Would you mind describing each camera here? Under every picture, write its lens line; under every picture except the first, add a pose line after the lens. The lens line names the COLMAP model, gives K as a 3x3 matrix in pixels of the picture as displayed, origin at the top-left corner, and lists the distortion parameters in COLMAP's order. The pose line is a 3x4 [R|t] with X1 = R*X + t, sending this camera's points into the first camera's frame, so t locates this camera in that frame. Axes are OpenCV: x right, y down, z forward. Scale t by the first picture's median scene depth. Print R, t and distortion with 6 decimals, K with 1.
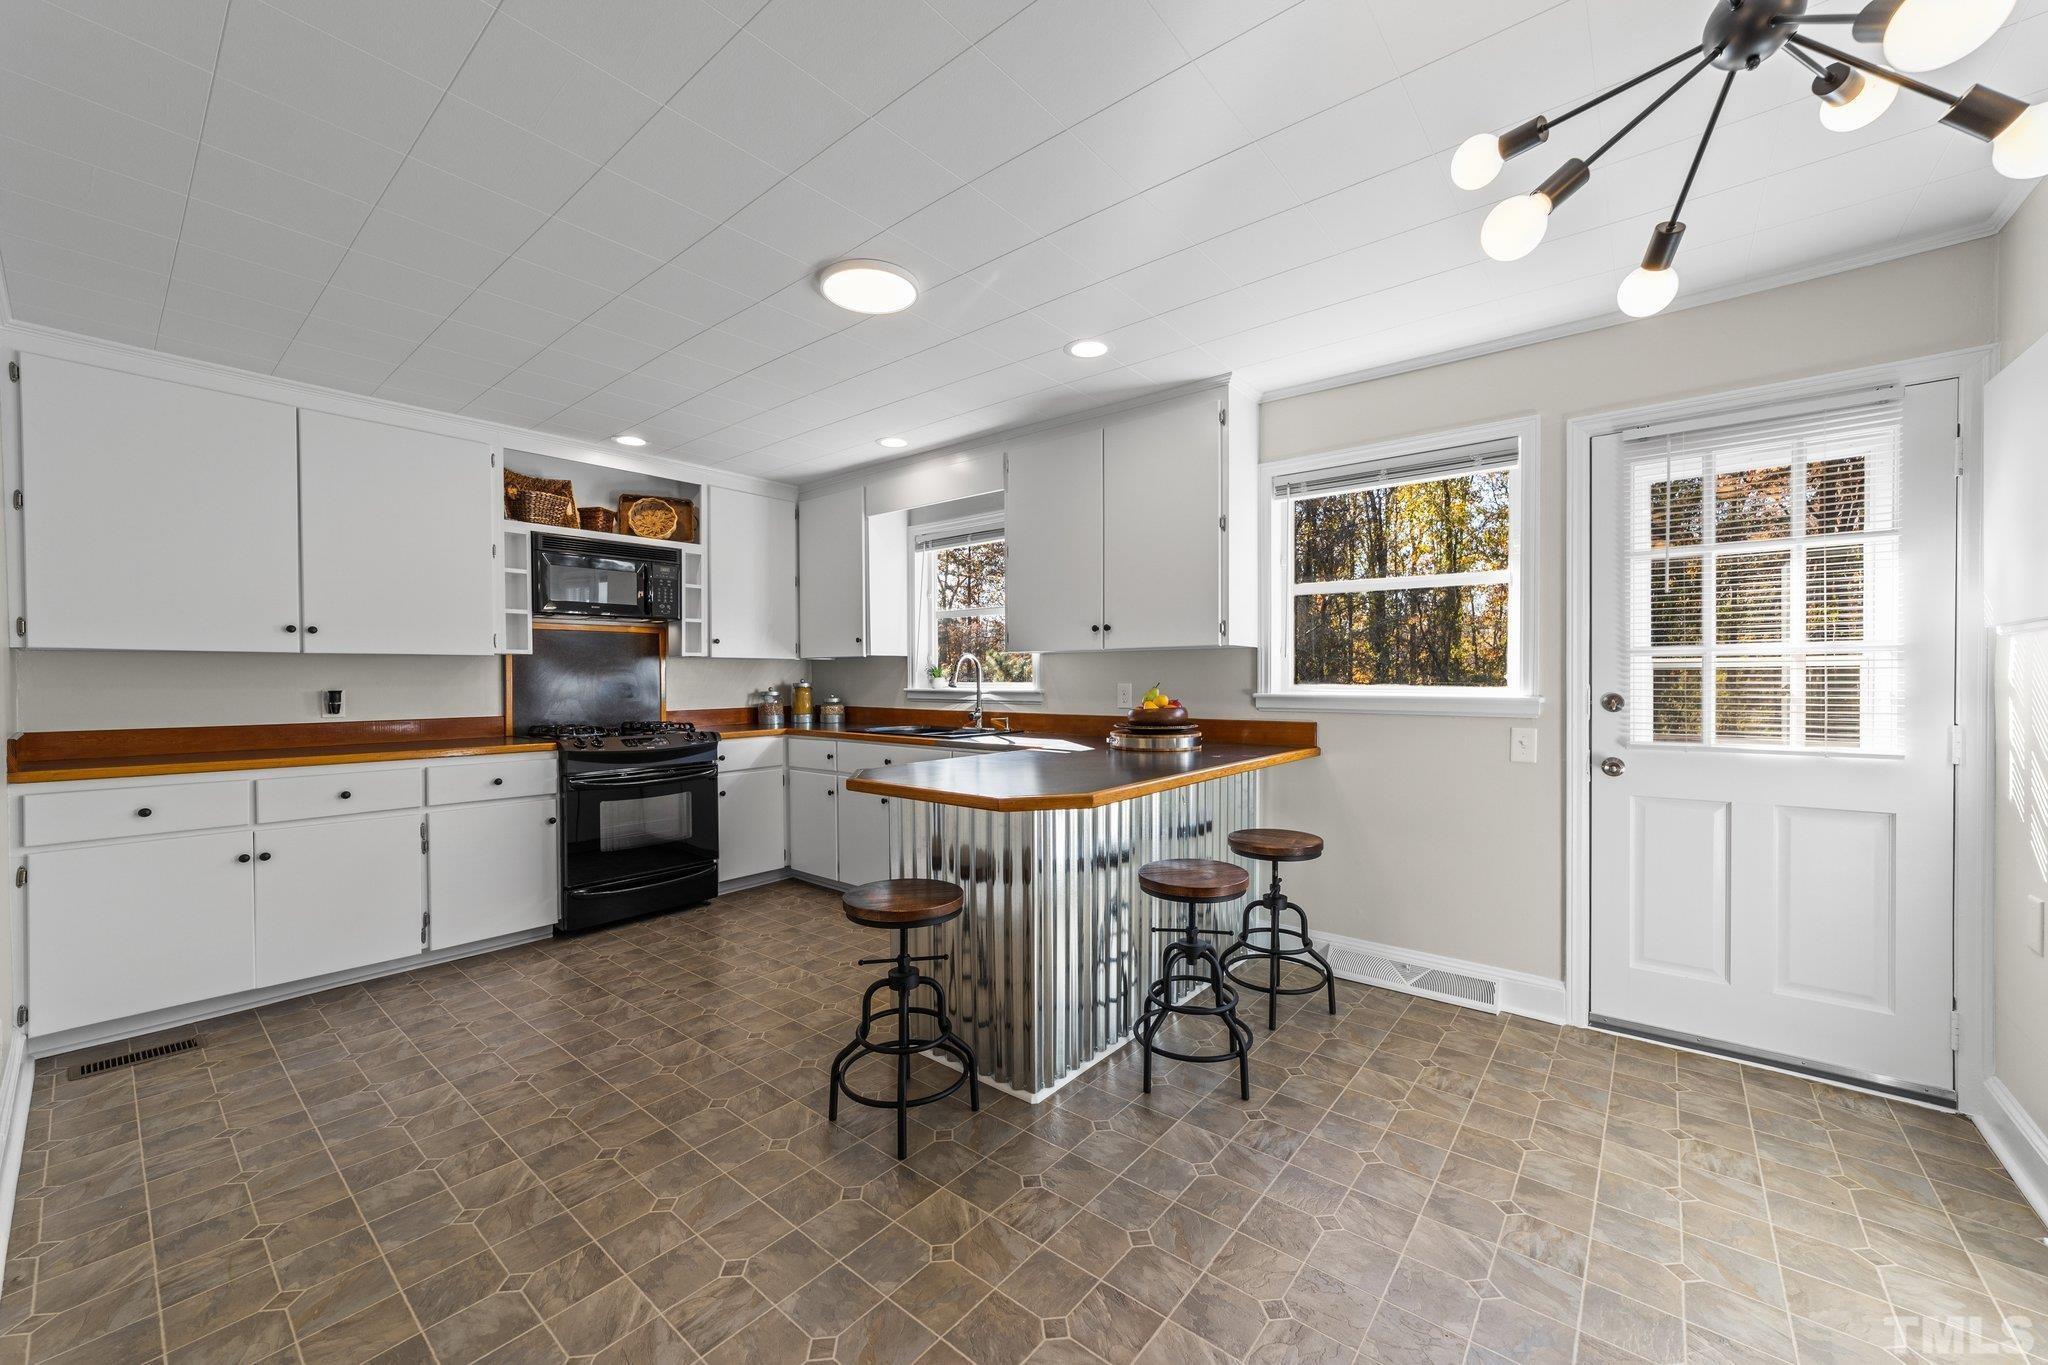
lens RADIAL K [[793.0, 0, 1028.3], [0, 793.0, 692.0], [0, 0, 1]] dist [-0.010717, 0.003180]
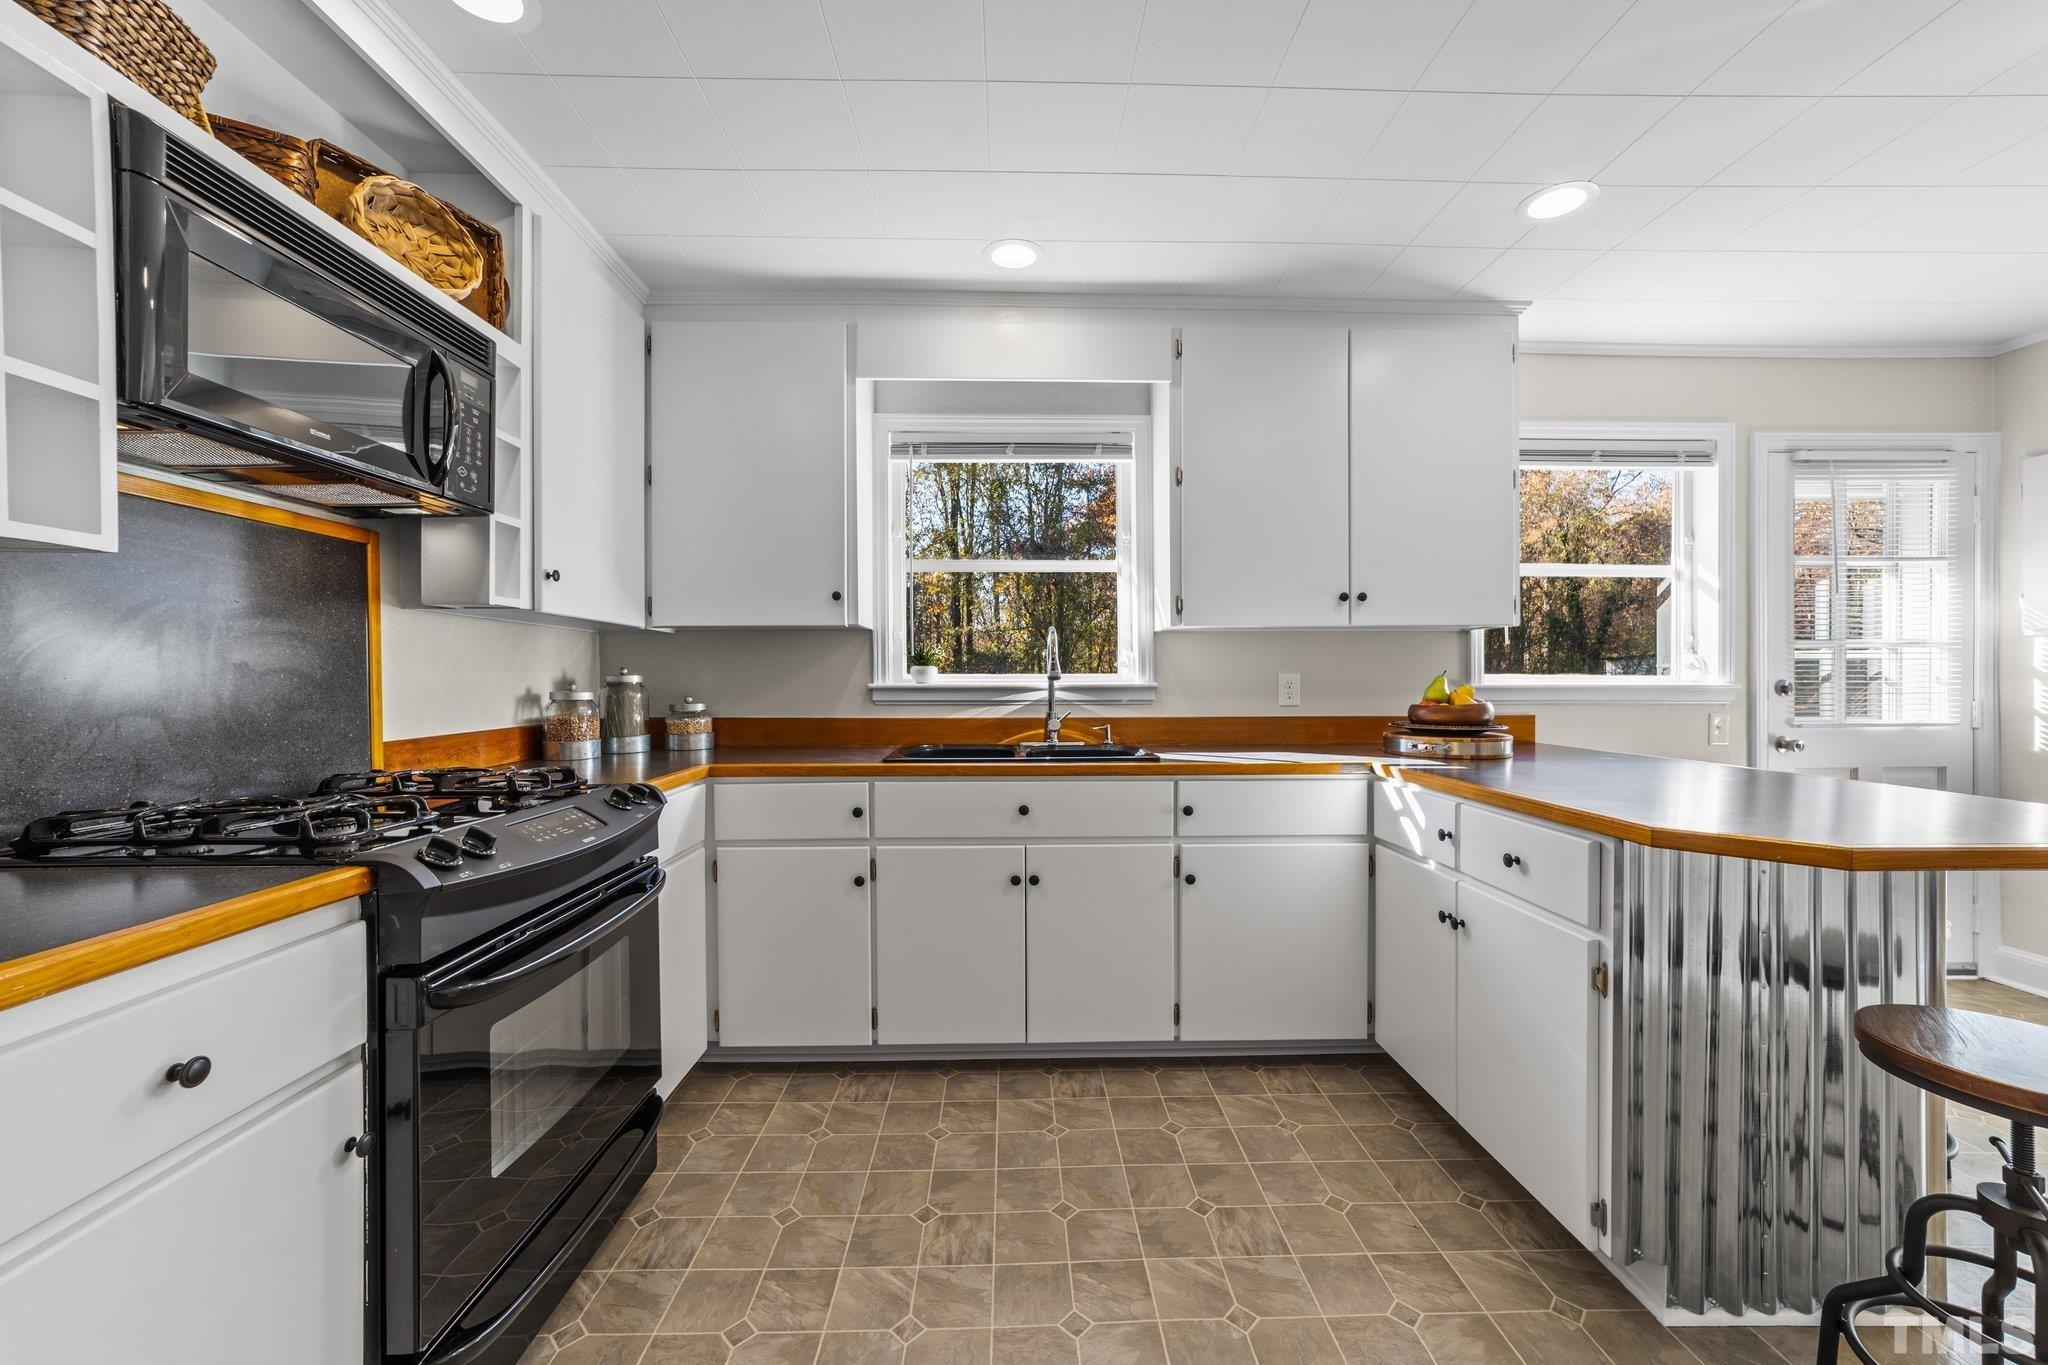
lens RADIAL K [[793.0, 0, 1022.7], [0, 793.0, 683.9], [0, 0, 1]] dist [-0.010717, 0.003180]
pose [[0.754343, -0.002243, 0.656477, -0.497504], [0.012625, 0.999859, -0.011091, 0.003703], [-0.656359, 0.016654, 0.754265, 0.516398]]
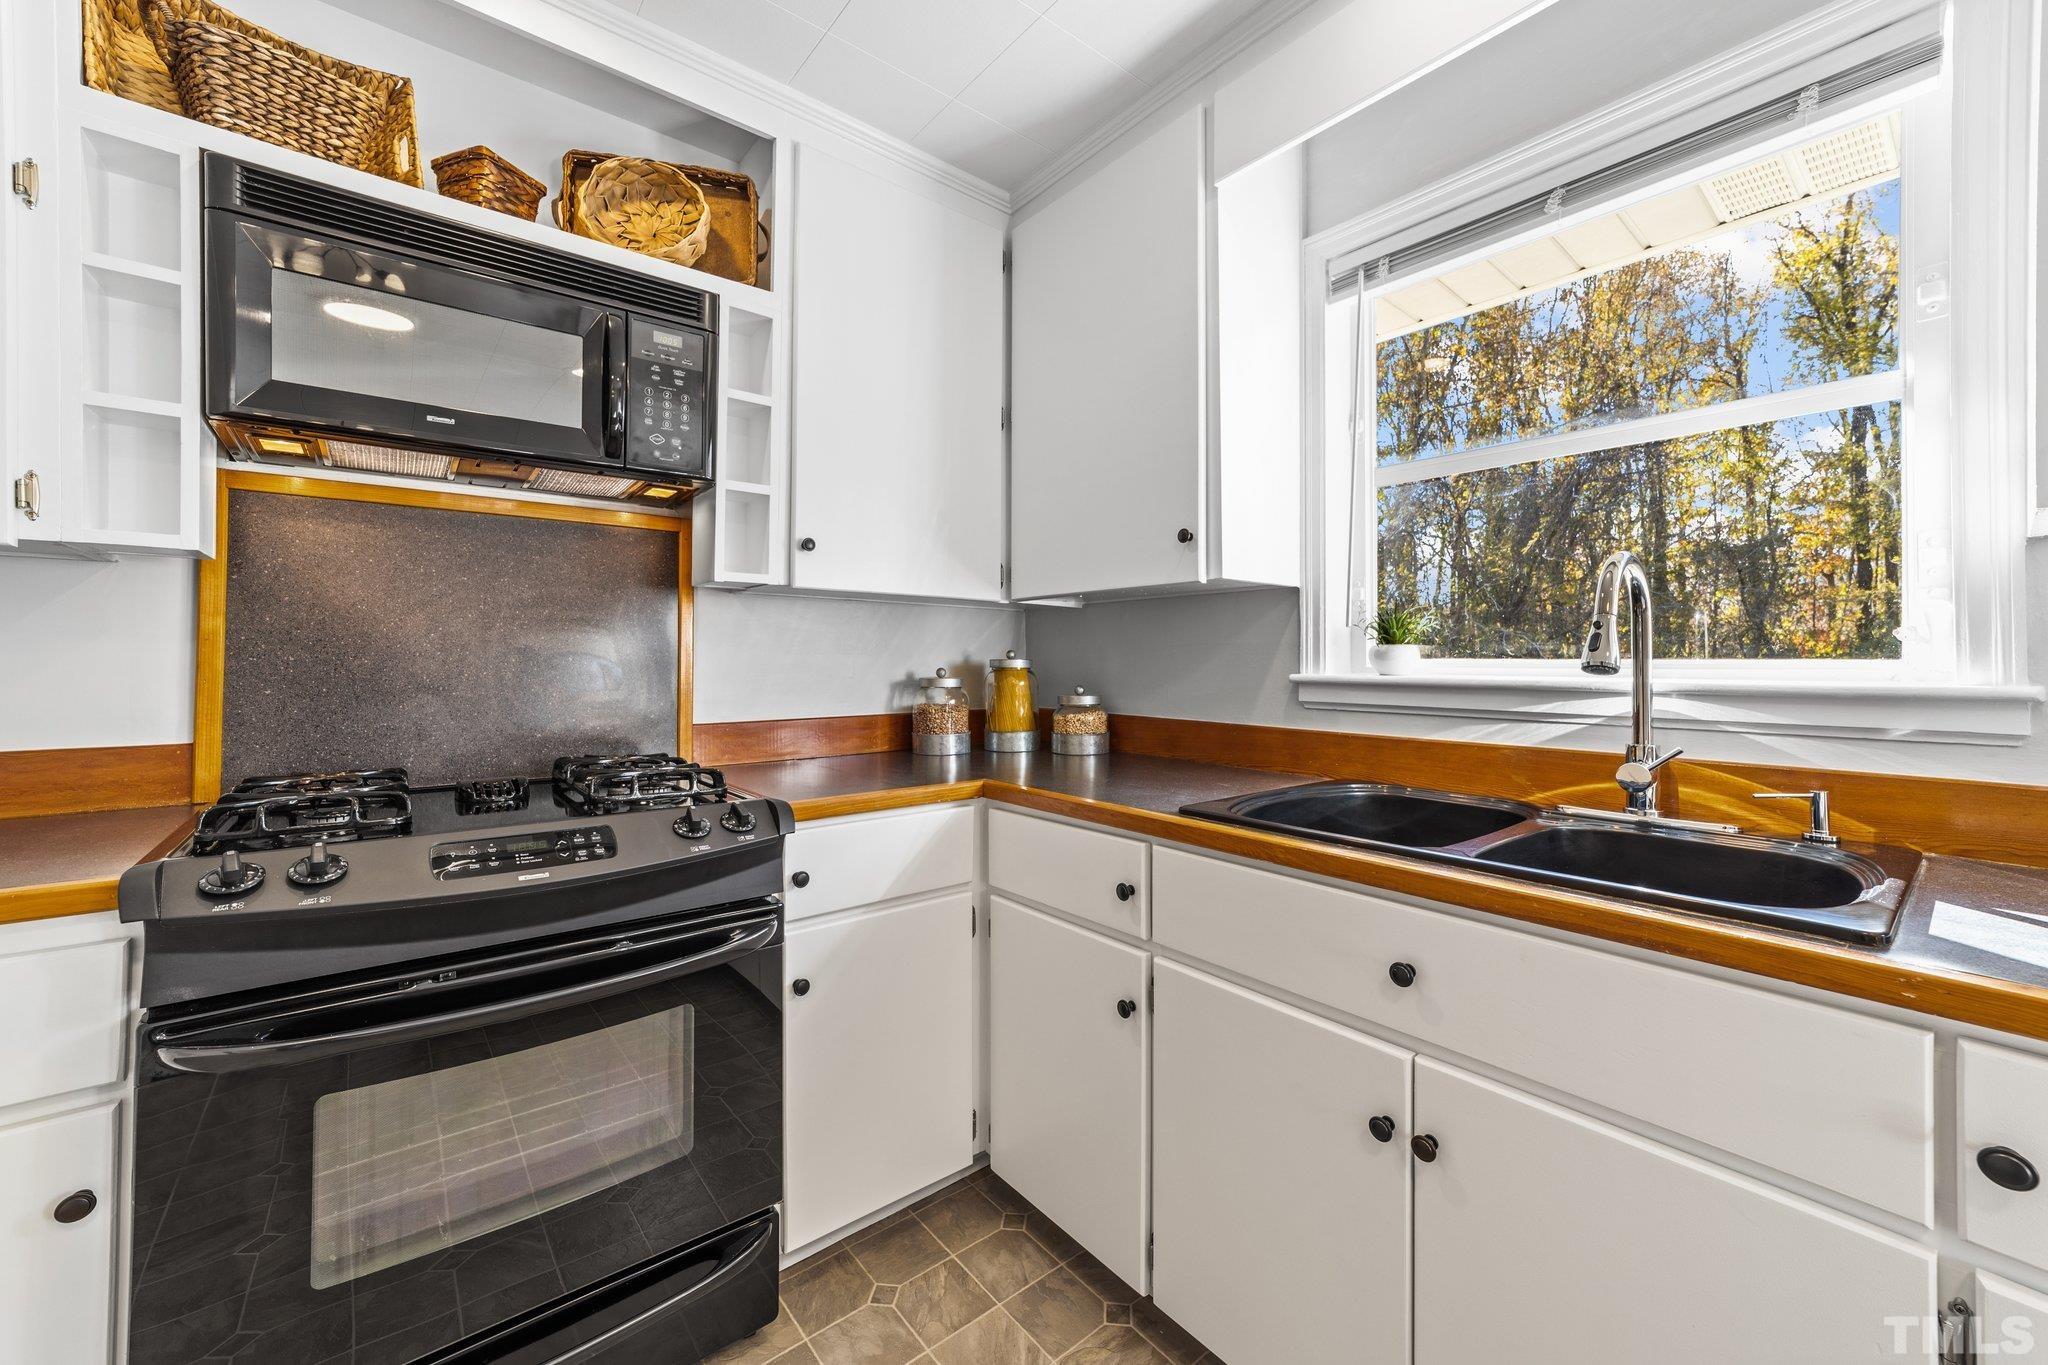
lens RADIAL K [[793.0, 0, 1032.3], [0, 793.0, 655.9], [0, 0, 1]] dist [-0.010717, 0.003180]
pose [[0.981704, 0.006509, -0.190303, -0.221112], [-0.011688, 0.999591, -0.026106, -0.002310], [0.190055, 0.027853, 0.981378, 0.665388]]
